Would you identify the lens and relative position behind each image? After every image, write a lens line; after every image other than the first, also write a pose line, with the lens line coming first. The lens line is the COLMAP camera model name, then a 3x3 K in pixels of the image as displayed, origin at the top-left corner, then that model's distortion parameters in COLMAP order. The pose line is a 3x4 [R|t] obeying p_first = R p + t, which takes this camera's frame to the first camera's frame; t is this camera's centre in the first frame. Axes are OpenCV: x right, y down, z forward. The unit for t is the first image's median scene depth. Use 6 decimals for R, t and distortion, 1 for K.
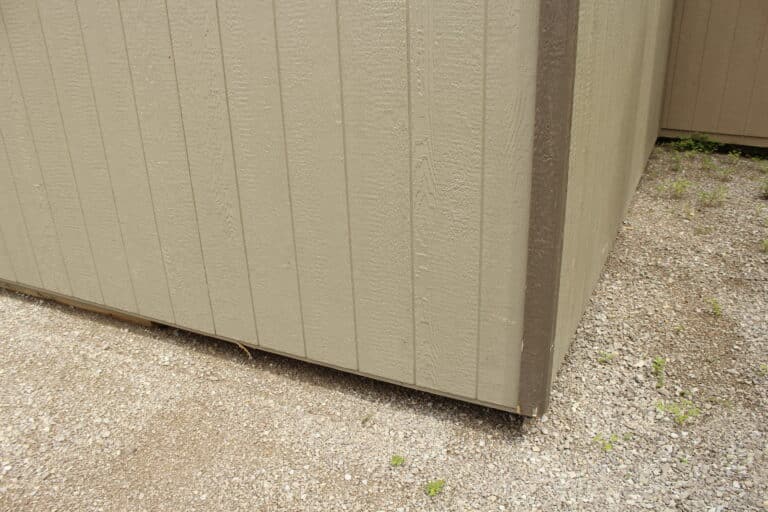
lens RADIAL K [[641.0, 0, 384.8], [0, 641.0, 274.8], [0, 0, 1]] dist [-0.160077, 0.145049]
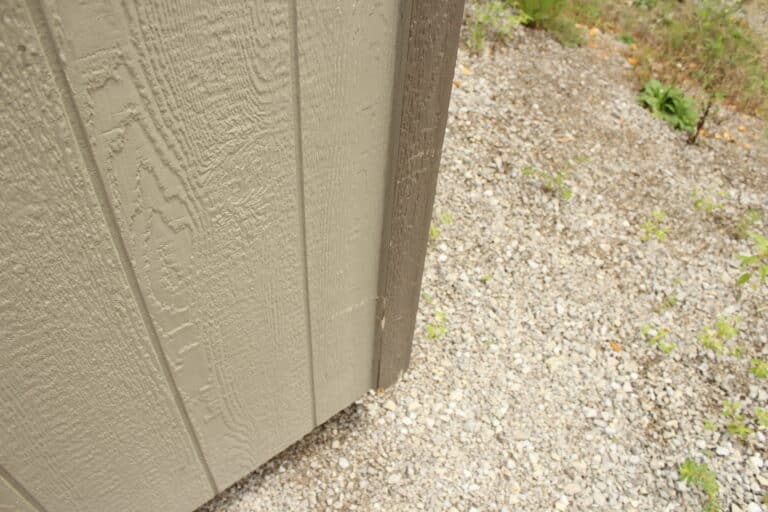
lens RADIAL K [[641.0, 0, 384.8], [0, 641.0, 274.8], [0, 0, 1]] dist [-0.160077, 0.145049]
pose [[0.404648, -0.651308, 0.641918, -0.114303], [0.307087, 0.757971, 0.575480, -0.229060], [-0.861370, -0.035742, 0.506720, 0.647691]]
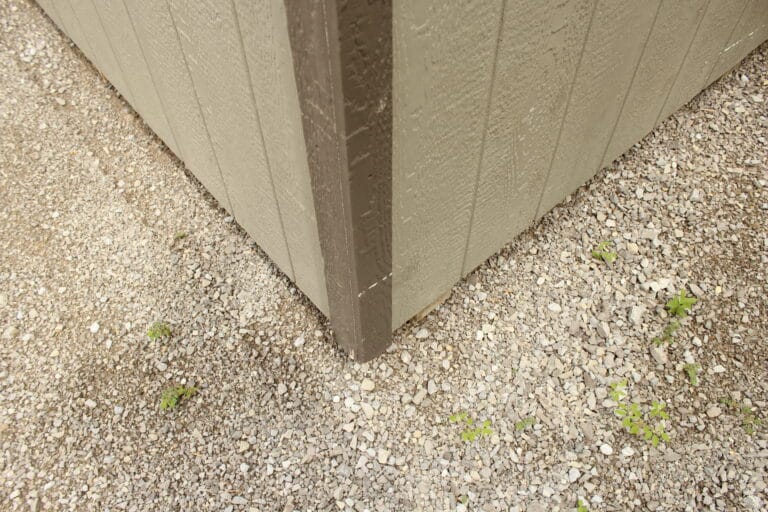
lens RADIAL K [[641.0, 0, 384.8], [0, 641.0, 274.8], [0, 0, 1]] dist [-0.160077, 0.145049]
pose [[0.921881, 0.336654, -0.191831, 0.335441], [-0.178649, 0.808620, 0.560552, -0.168263], [0.343830, -0.482492, 0.805594, 0.537787]]
